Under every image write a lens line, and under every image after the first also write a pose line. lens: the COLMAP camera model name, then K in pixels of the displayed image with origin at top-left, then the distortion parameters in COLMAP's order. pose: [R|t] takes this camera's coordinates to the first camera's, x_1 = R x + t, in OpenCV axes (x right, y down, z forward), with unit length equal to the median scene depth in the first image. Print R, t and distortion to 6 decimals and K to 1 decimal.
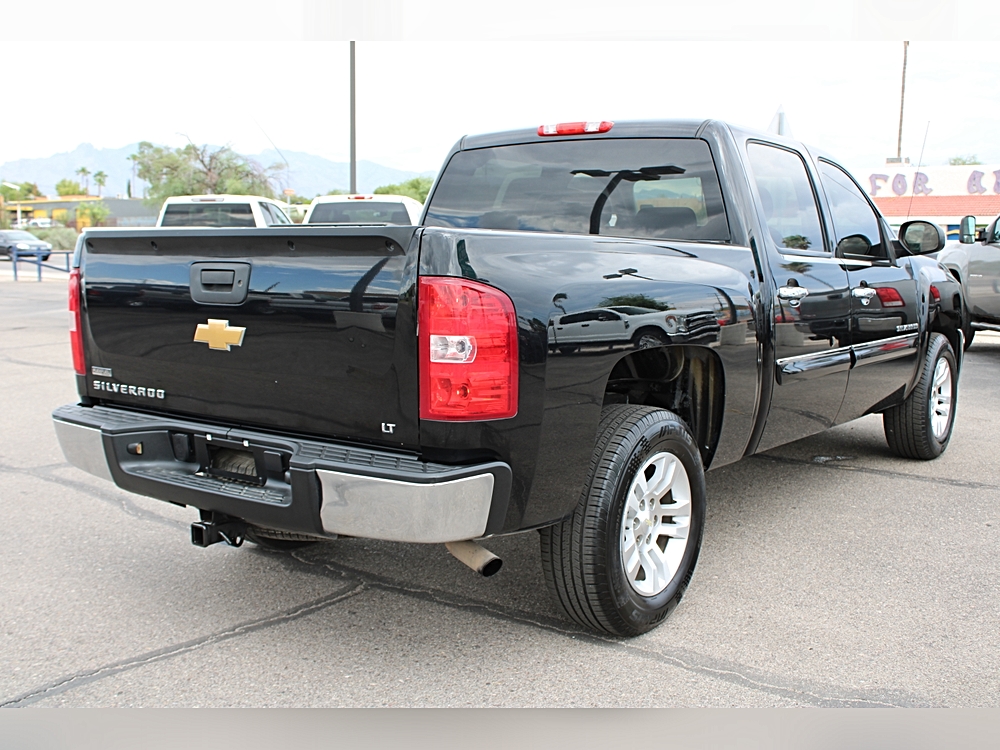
lens RADIAL K [[1072.2, 0, 500.0], [0, 1072.2, 375.0], [0, 0, 1]] dist [-0.098431, 0.042497]
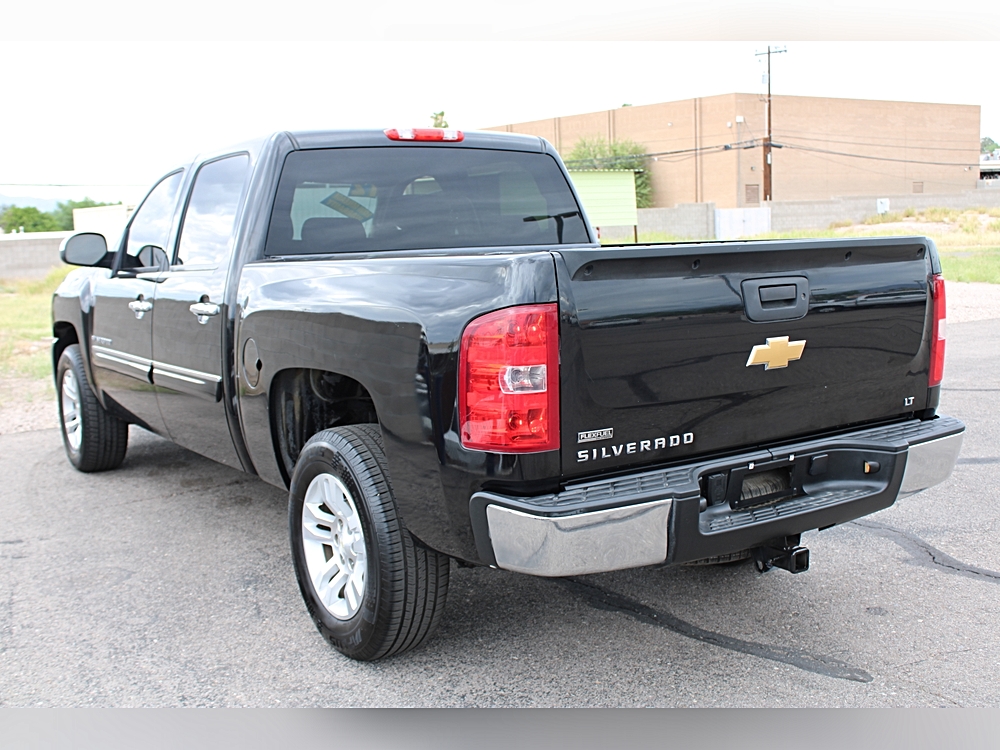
lens RADIAL K [[1122.5, 0, 500.0], [0, 1122.5, 375.0], [0, 0, 1]] dist [-0.090693, 0.043471]
pose [[0.350956, -0.136478, 0.926393, -1.218100], [0.144811, 0.985330, 0.090301, -0.137252], [-0.925127, 0.102460, 0.365571, 0.819434]]
